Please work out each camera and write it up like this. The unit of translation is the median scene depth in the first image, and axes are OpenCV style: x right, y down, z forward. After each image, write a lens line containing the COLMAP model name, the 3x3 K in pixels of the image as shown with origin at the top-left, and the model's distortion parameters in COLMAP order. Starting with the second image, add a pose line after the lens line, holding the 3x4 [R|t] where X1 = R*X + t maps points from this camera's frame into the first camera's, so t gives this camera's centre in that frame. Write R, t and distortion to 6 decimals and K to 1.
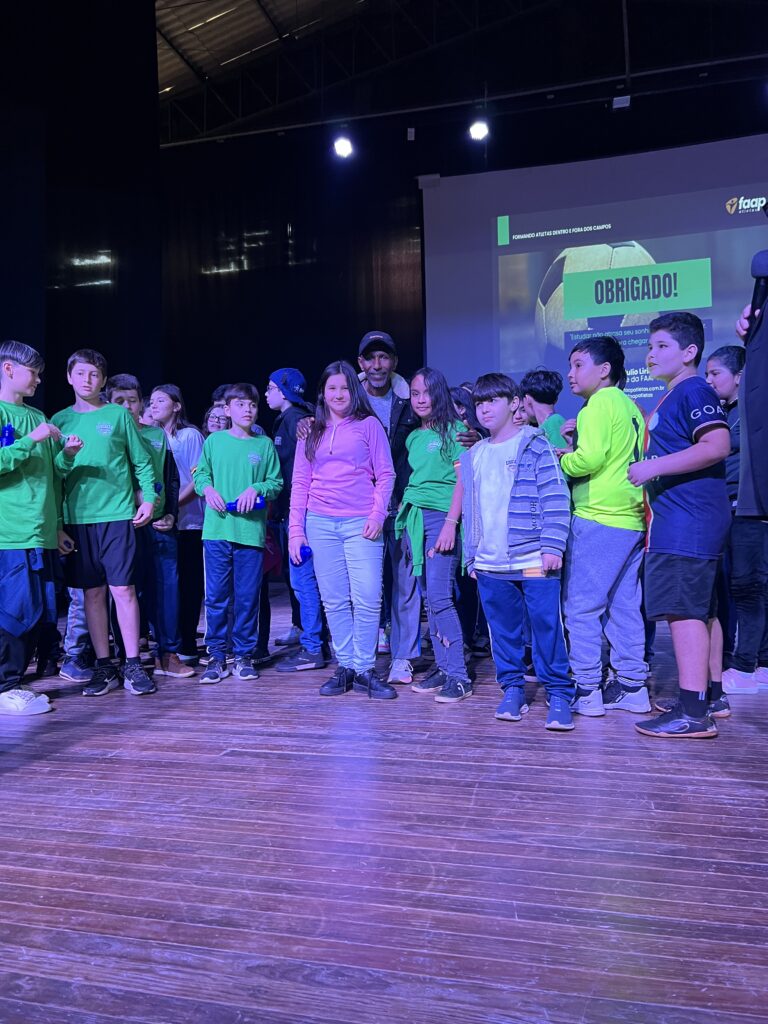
lens RADIAL K [[761.2, 0, 384.0], [0, 761.2, 512.0], [0, 0, 1]] dist [0.038093, -0.048273]
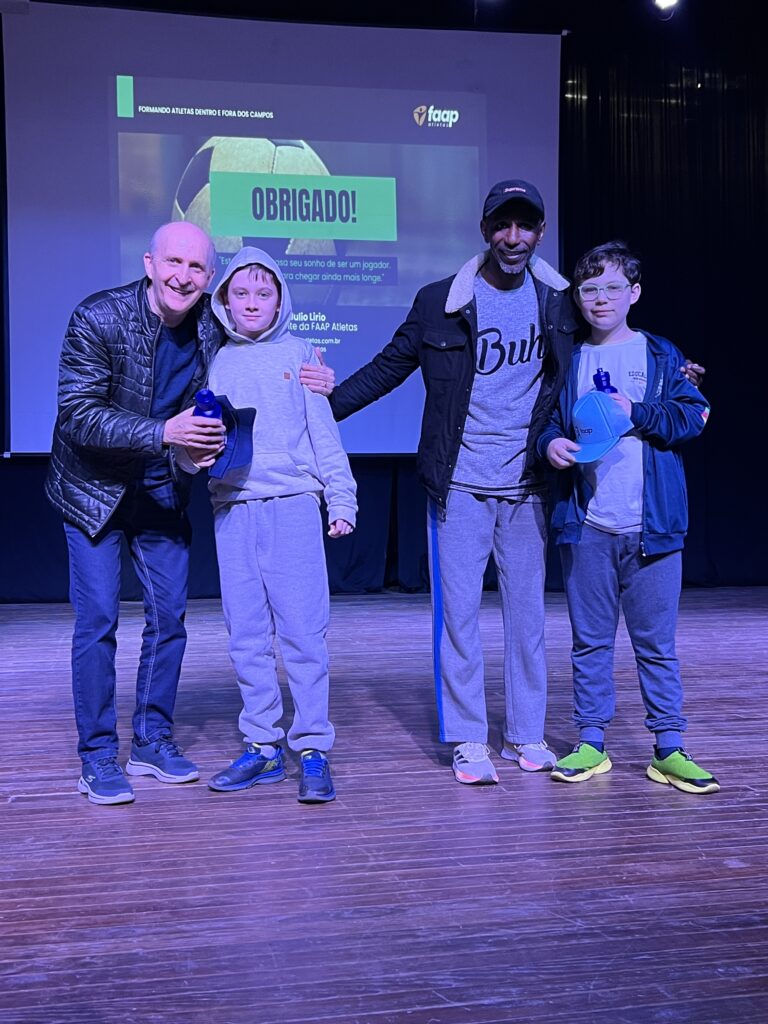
lens RADIAL K [[1214.0, 0, 384.0], [0, 1214.0, 512.0], [0, 0, 1]] dist [0.005335, -0.038615]
pose [[0.895031, 0.005999, 0.445963, -0.128932], [-0.009785, 0.999933, 0.006188, -0.000788], [-0.445896, -0.009902, 0.895030, -0.097194]]
